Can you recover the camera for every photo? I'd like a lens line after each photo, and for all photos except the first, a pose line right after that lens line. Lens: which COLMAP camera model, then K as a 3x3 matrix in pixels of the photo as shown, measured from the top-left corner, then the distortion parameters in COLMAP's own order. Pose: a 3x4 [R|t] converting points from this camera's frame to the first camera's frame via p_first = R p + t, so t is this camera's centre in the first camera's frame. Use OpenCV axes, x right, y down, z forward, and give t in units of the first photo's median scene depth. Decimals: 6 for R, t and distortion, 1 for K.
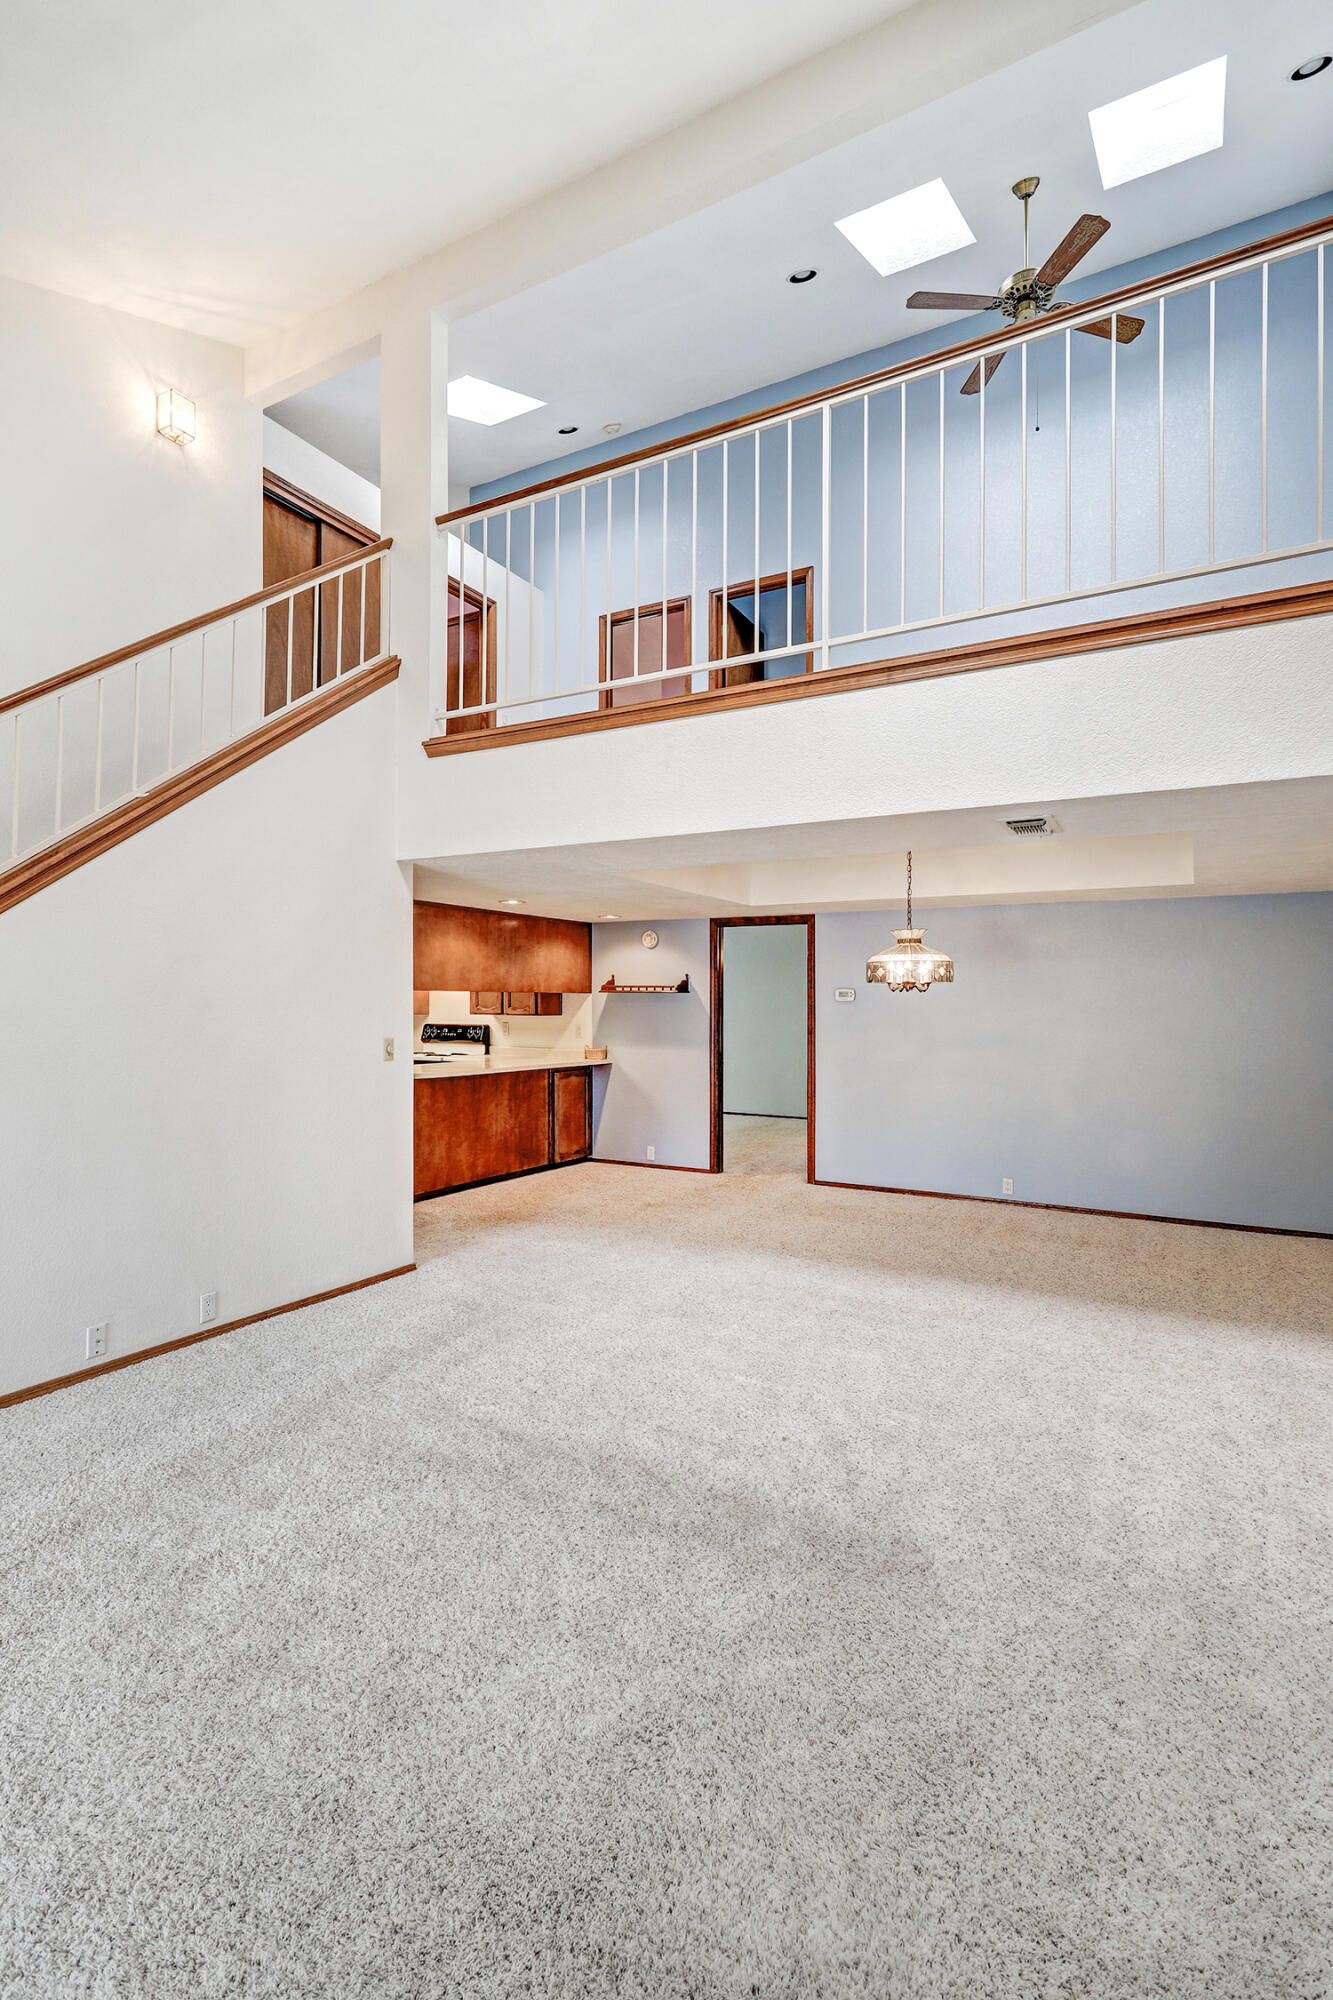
lens RADIAL K [[952.9, 0, 650.5], [0, 952.9, 1000.1], [0, 0, 1]] dist [0.001244, 0.001343]
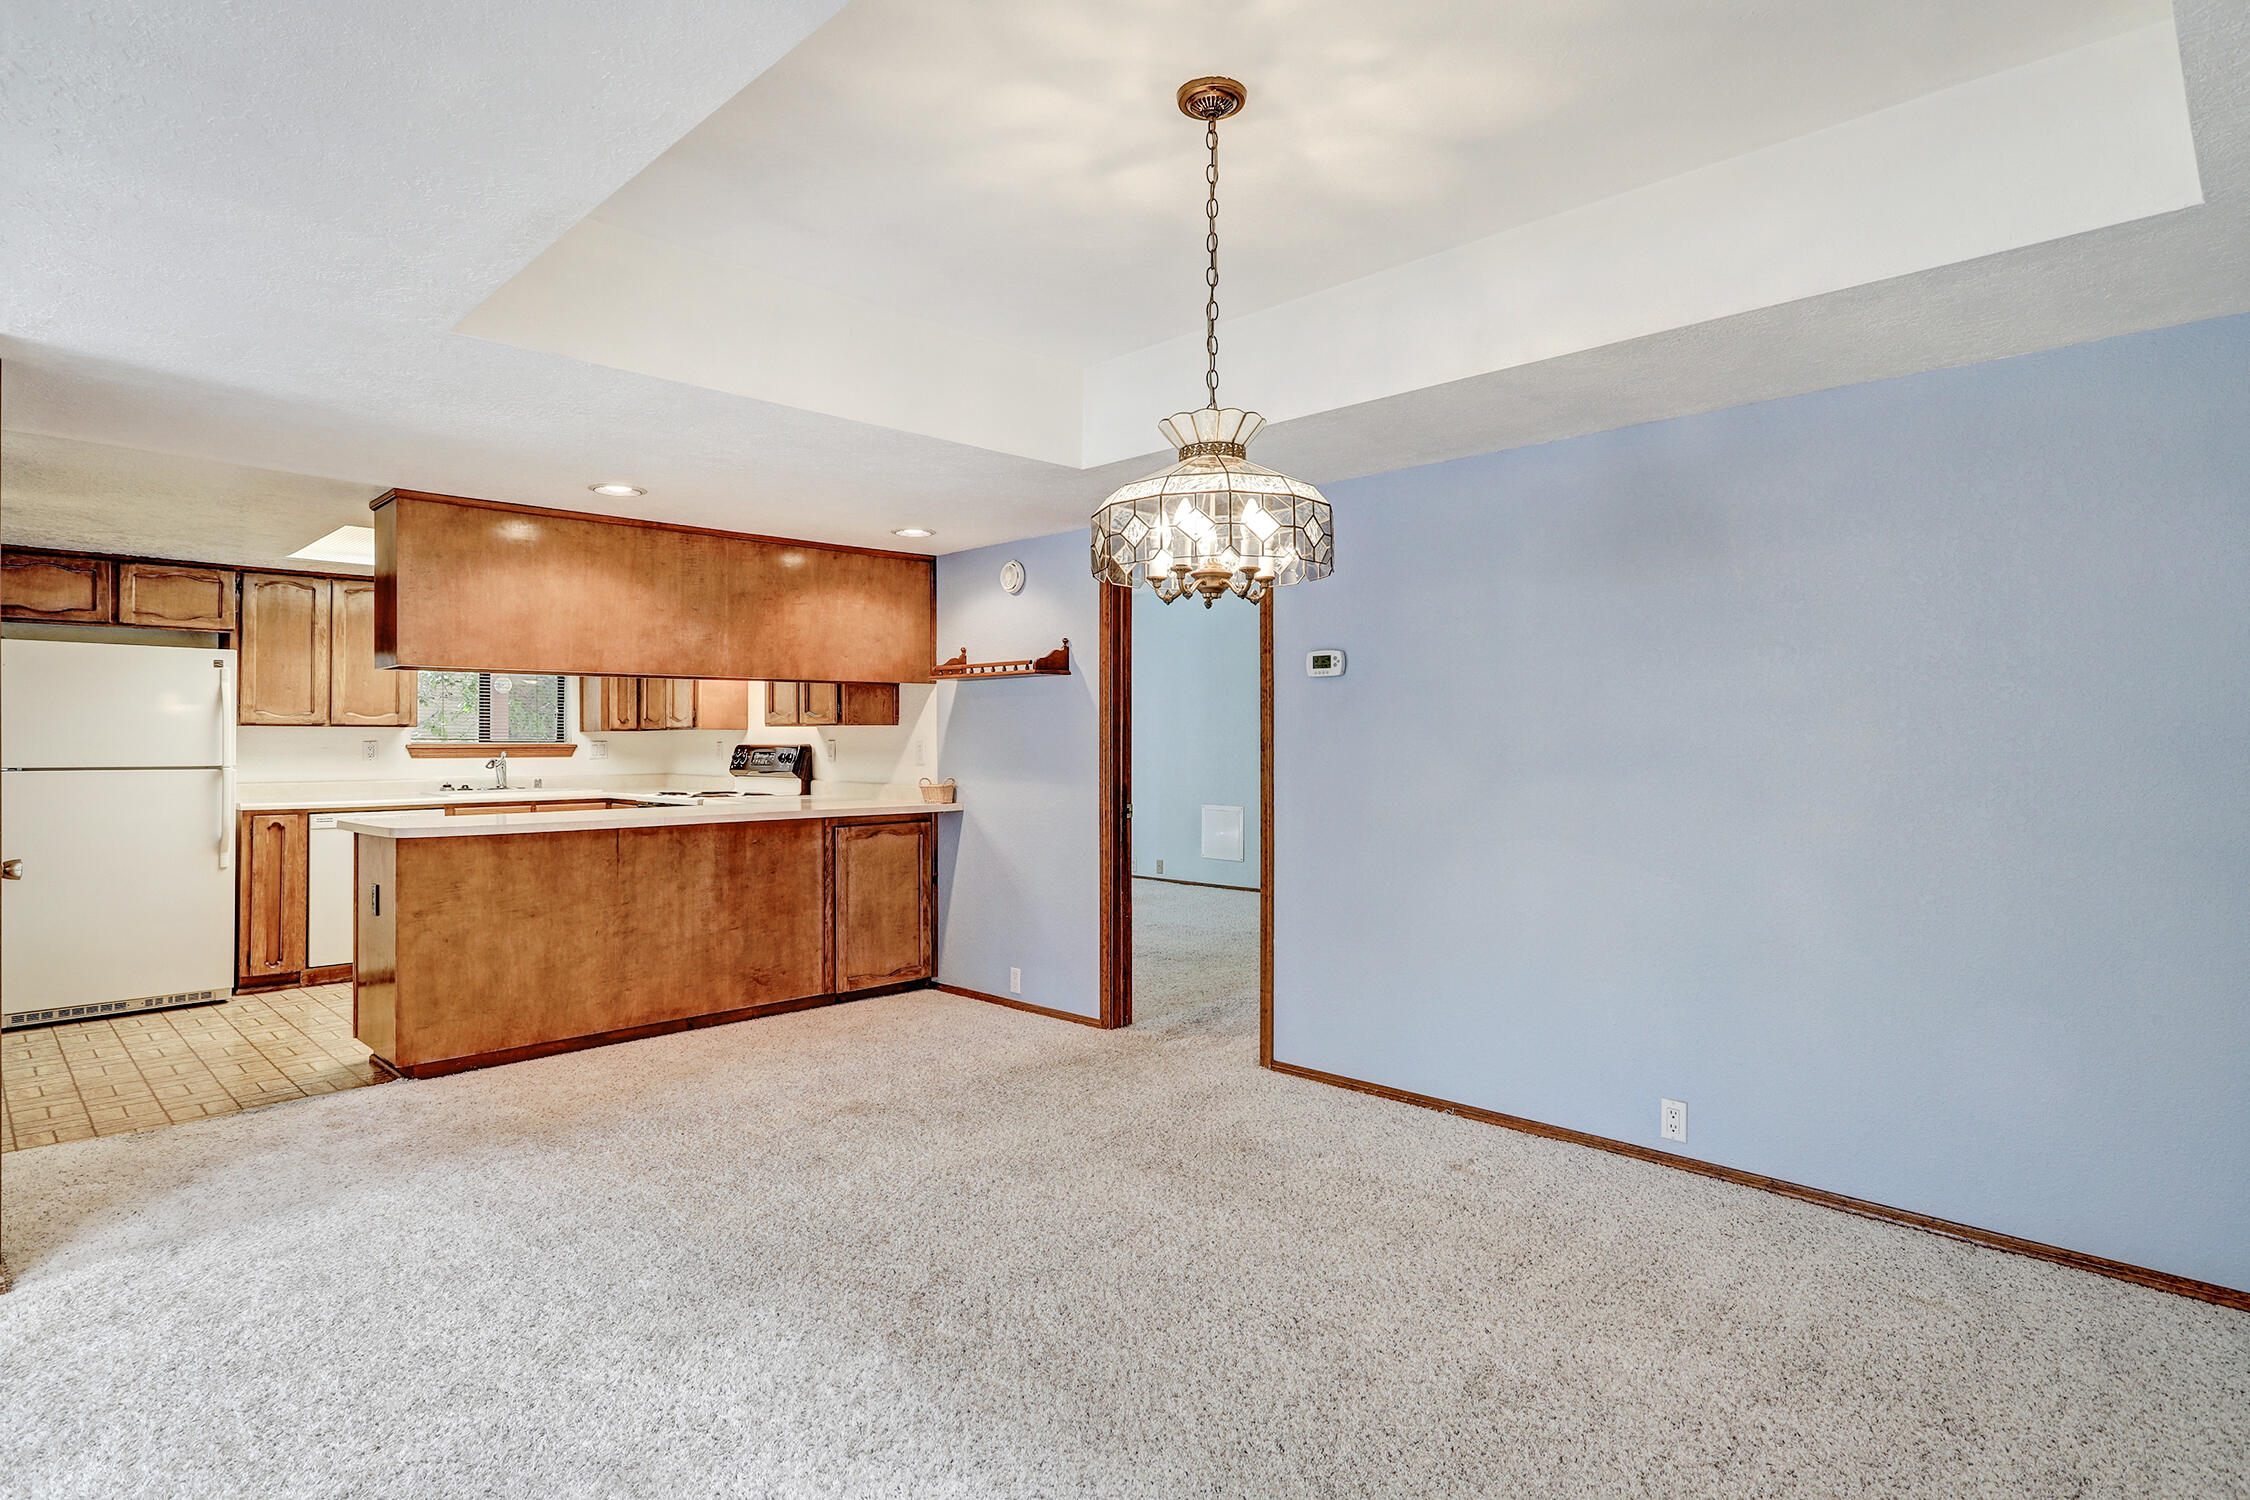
lens RADIAL K [[1175.8, 0, 1133.0], [0, 1175.8, 731.0], [0, 0, 1]] dist [-0.016153, 0.000674]
pose [[0.968186, -0.003558, -0.250207, 0.365542], [0.000068, 0.999903, -0.013956, 0.049546], [0.250232, 0.013495, 0.968092, 0.608720]]
